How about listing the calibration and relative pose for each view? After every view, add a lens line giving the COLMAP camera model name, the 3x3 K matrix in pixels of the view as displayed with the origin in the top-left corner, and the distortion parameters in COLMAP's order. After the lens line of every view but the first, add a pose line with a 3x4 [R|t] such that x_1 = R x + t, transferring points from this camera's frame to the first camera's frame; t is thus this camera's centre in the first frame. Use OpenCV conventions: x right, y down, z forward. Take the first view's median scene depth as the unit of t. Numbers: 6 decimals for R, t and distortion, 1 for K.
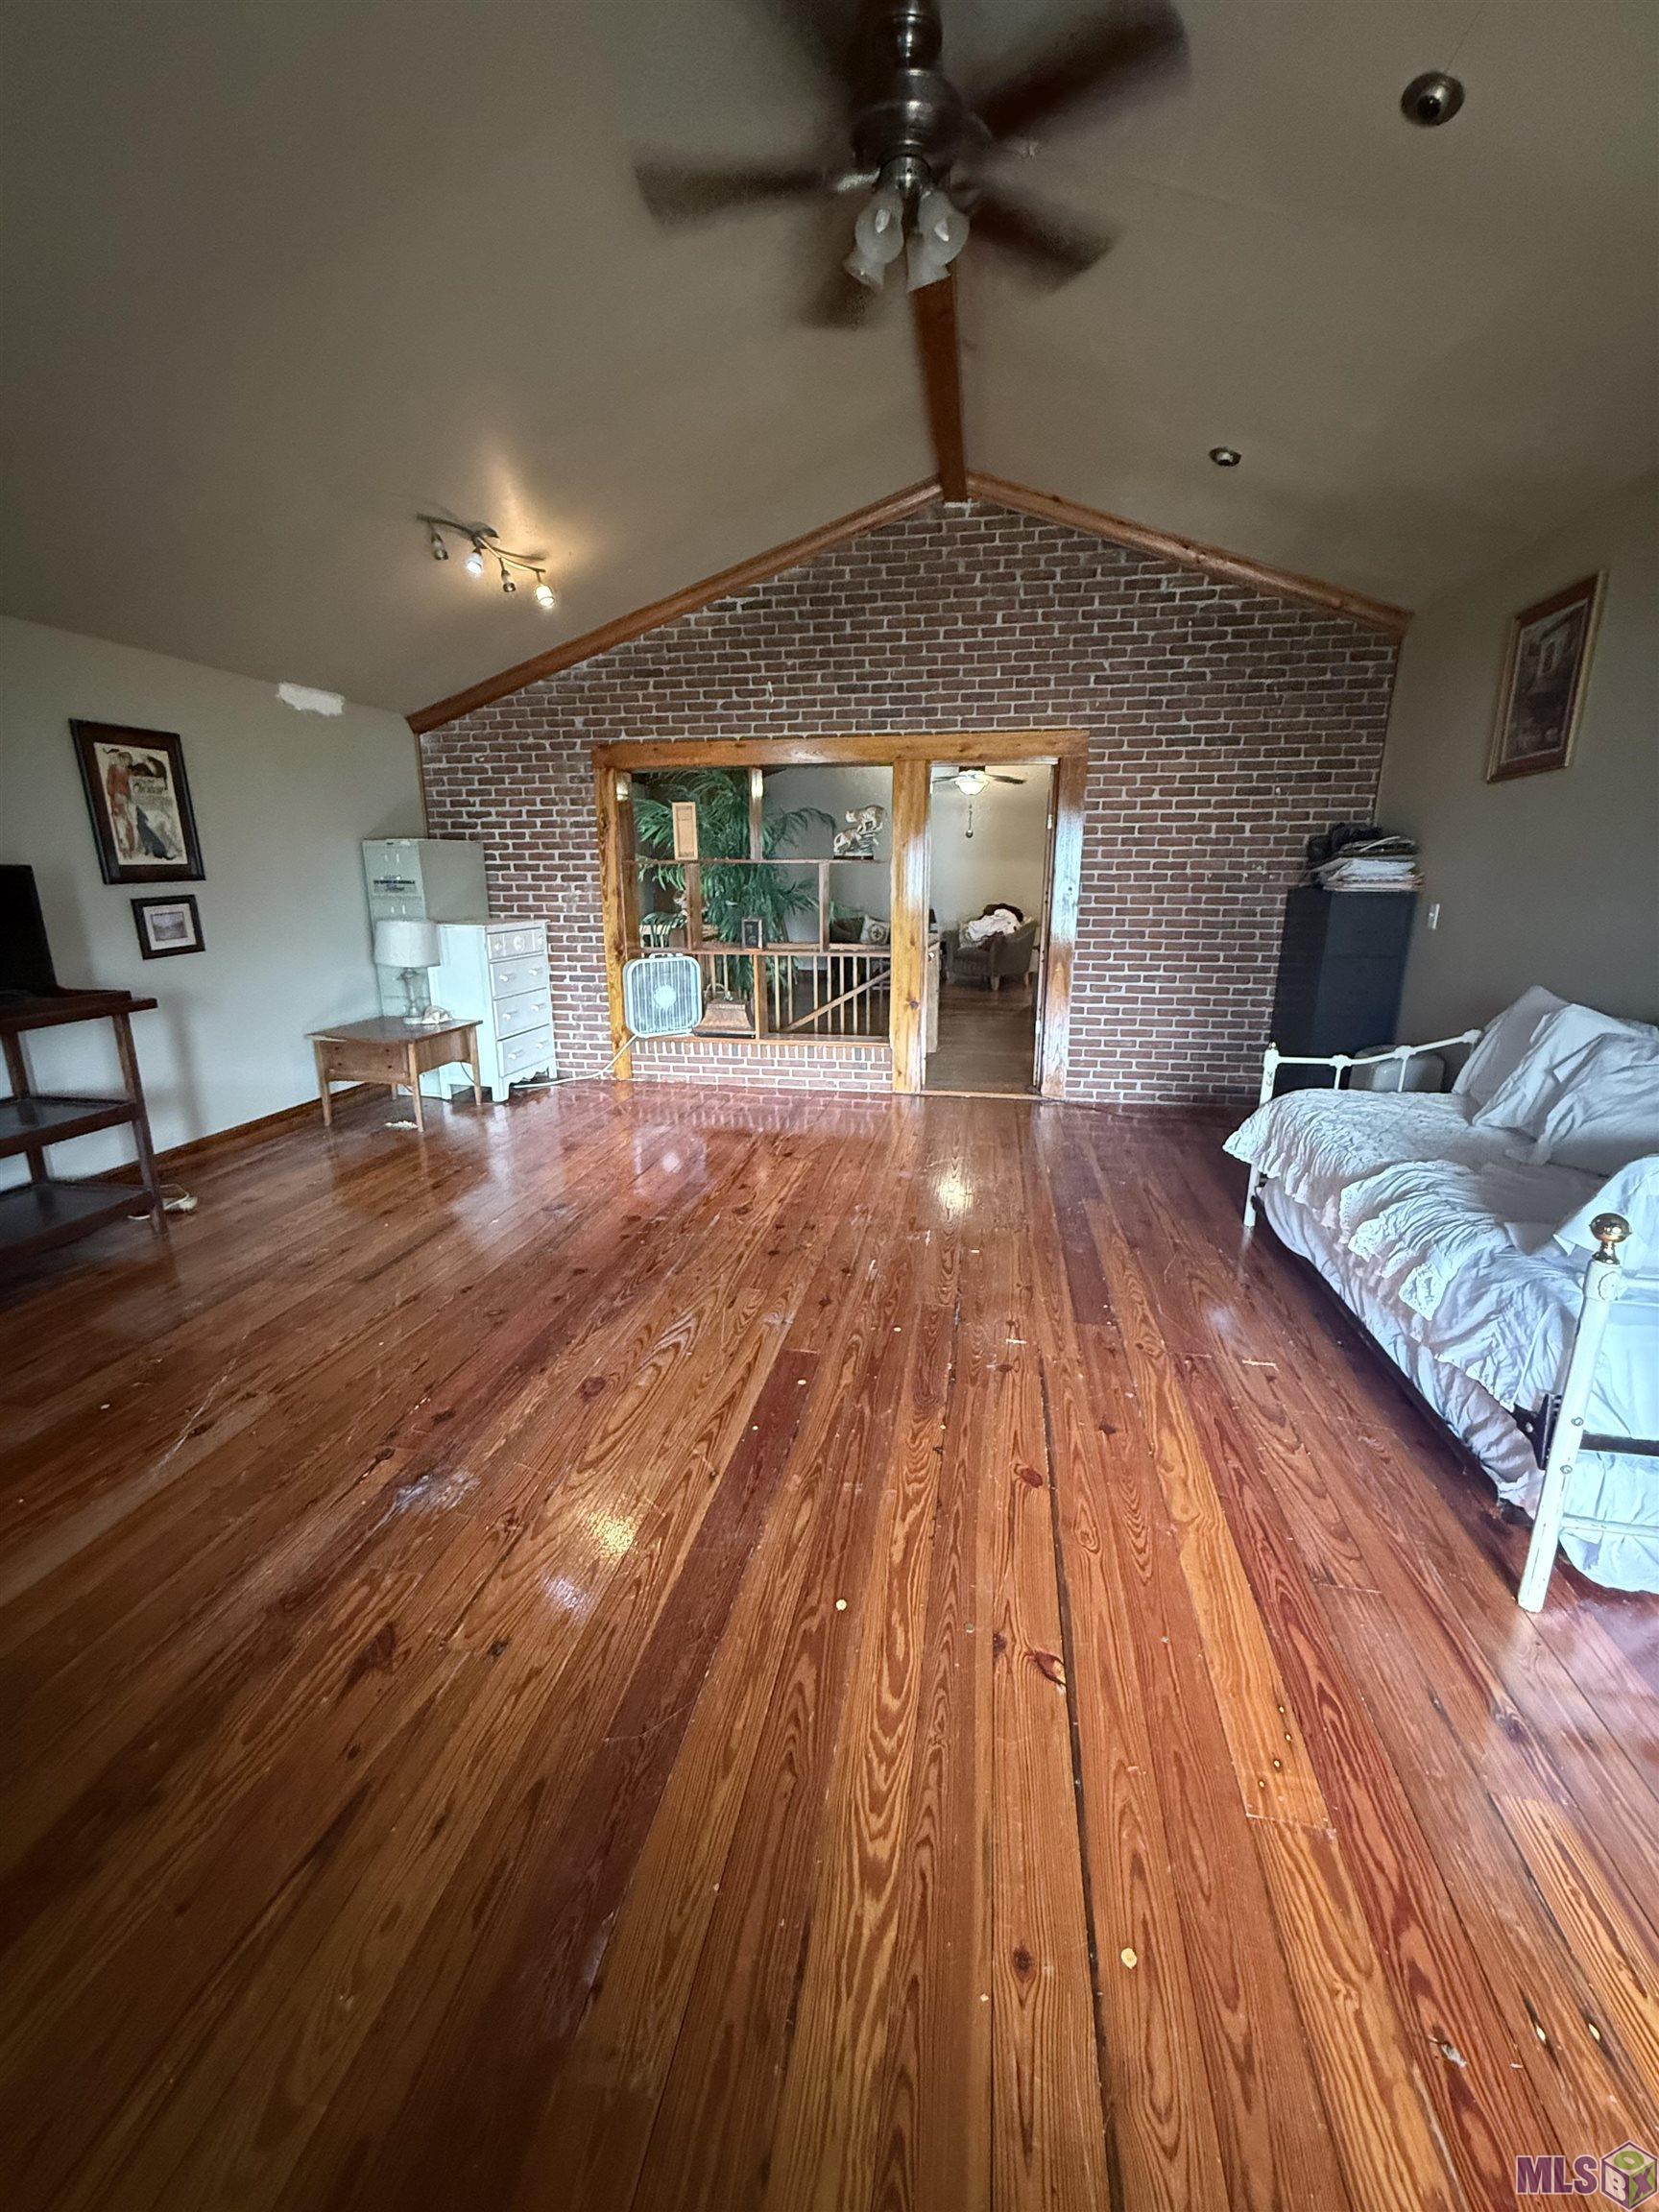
lens RADIAL K [[892.1, 0, 826.5], [0, 892.1, 1094.6], [0, 0, 1]] dist [0.002384, 0.000173]
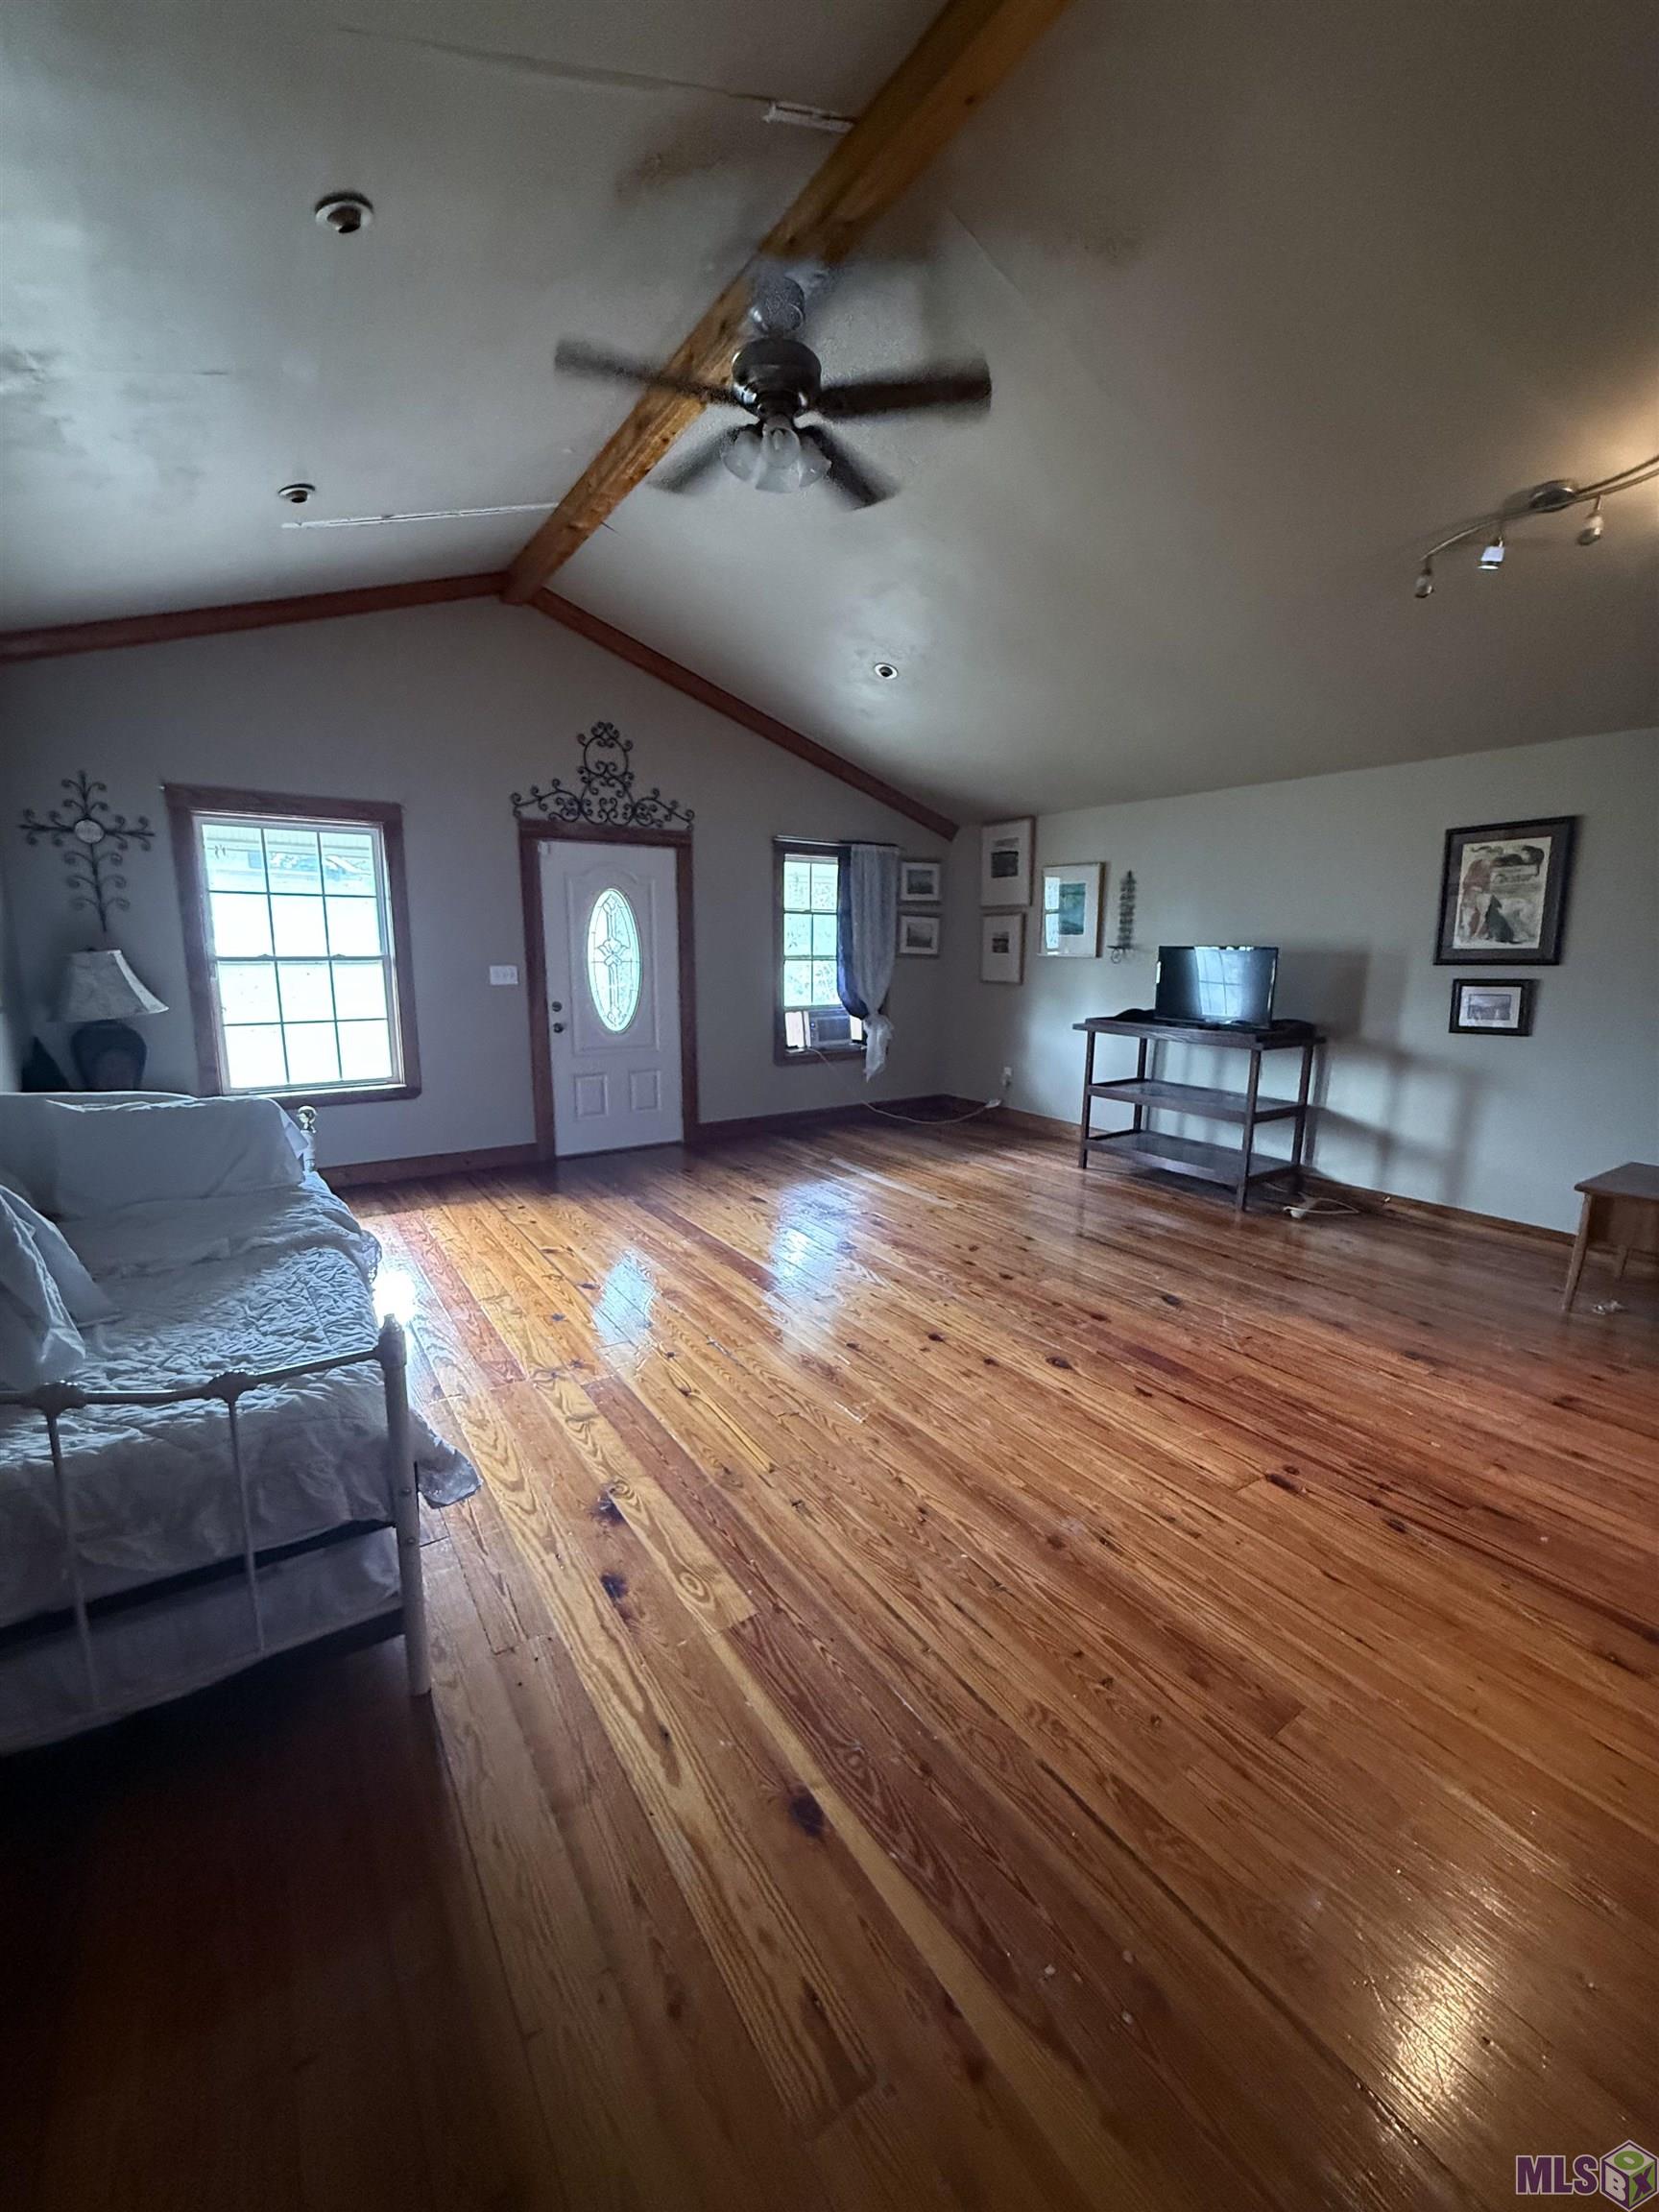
lens RADIAL K [[880.7, 0, 829.3], [0, 880.7, 1099.9], [0, 0, 1]] dist [-0.000086, -0.000113]
pose [[-0.713358, 0.120103, -0.690431, 0.440603], [-0.184429, 0.918302, 0.350295, -0.252492], [0.676096, 0.377221, -0.632928, 0.964020]]
